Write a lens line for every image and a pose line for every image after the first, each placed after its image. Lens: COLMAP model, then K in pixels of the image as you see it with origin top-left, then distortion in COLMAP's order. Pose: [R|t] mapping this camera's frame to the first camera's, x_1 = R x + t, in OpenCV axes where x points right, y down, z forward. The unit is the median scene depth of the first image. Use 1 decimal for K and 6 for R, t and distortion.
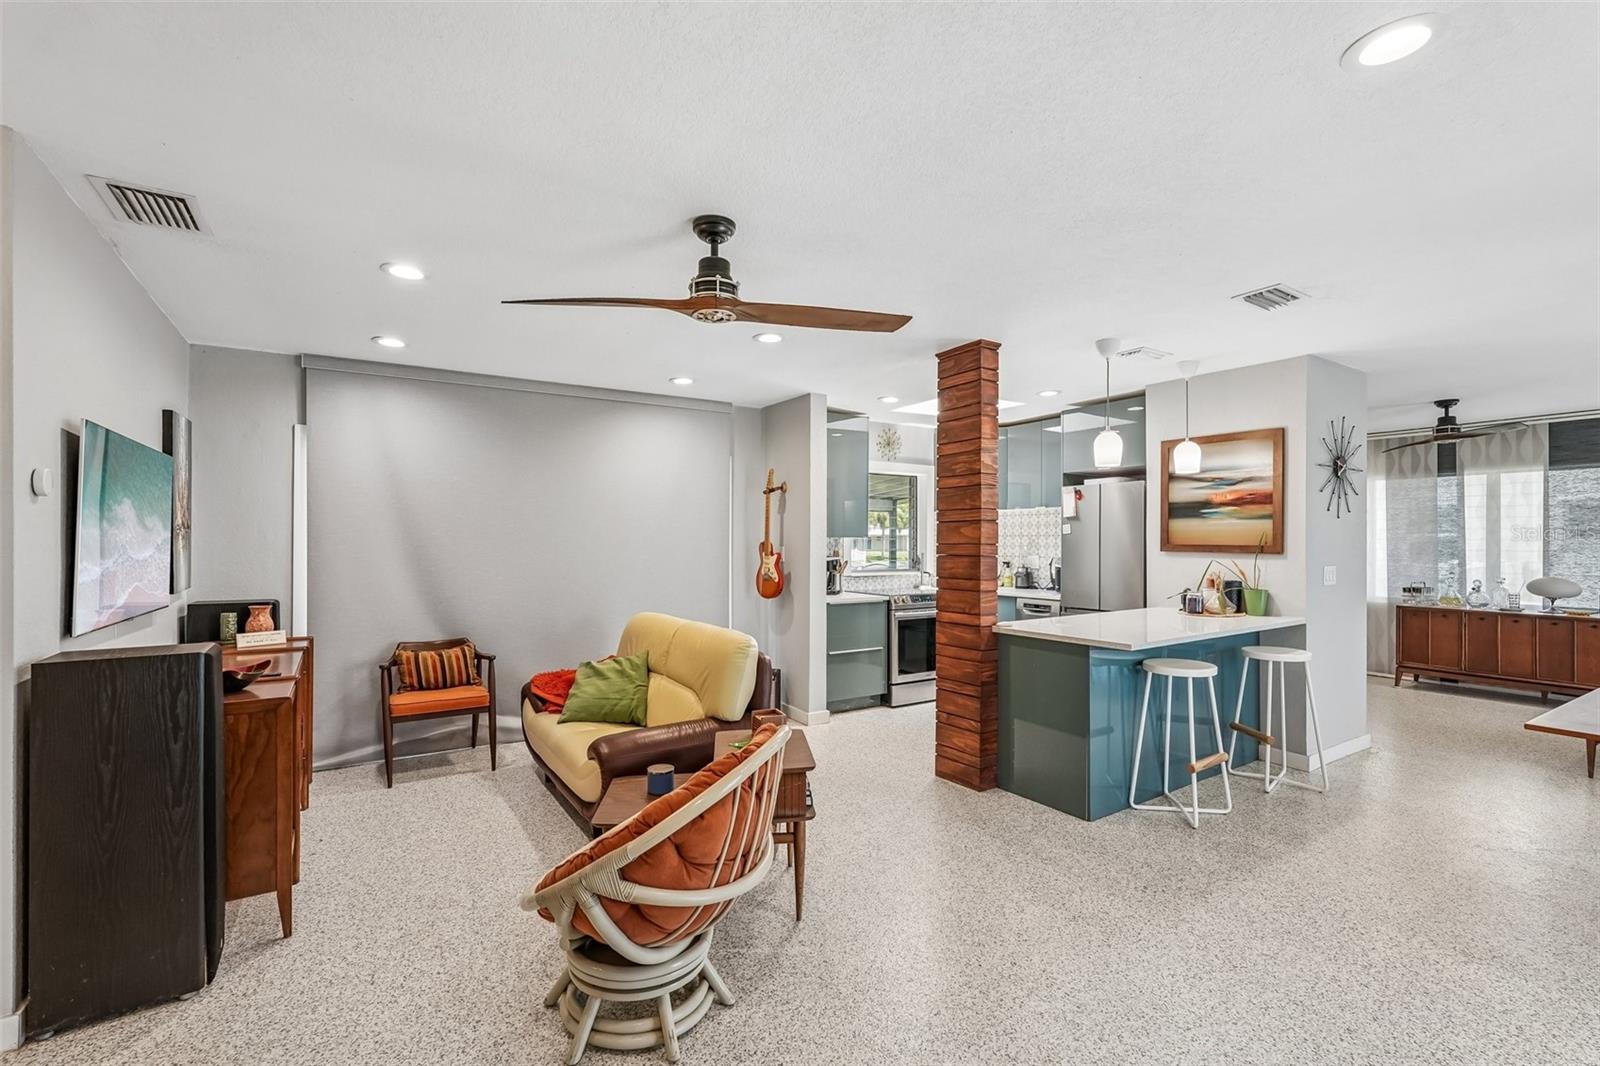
lens RADIAL K [[724.1, 0, 810.0], [0, 724.1, 536.6], [0, 0, 1]] dist [-0.002287, 0.000421]
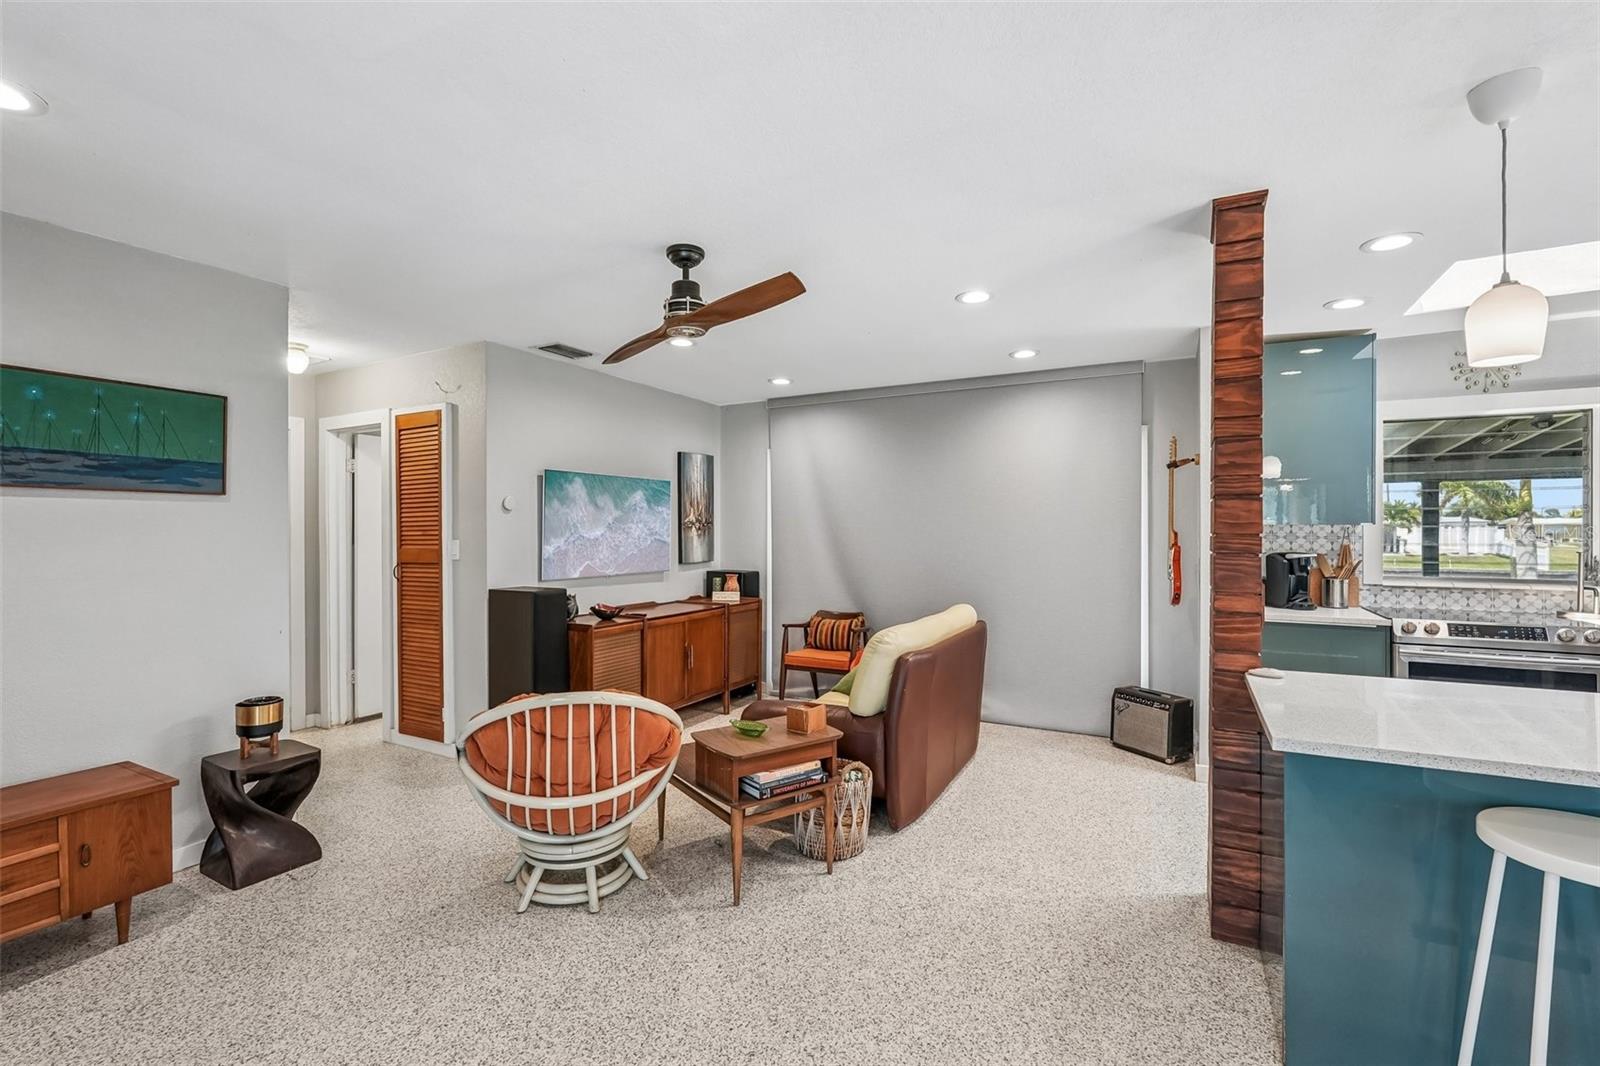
lens RADIAL K [[724.1, 0, 802.5], [0, 724.1, 534.8], [0, 0, 1]] dist [-0.002287, 0.000421]
pose [[0.472109, 0.003514, -0.881533, 0.603691], [0.007507, 0.999940, 0.008007, 0.001972], [0.881508, -0.010398, 0.472054, 0.399246]]
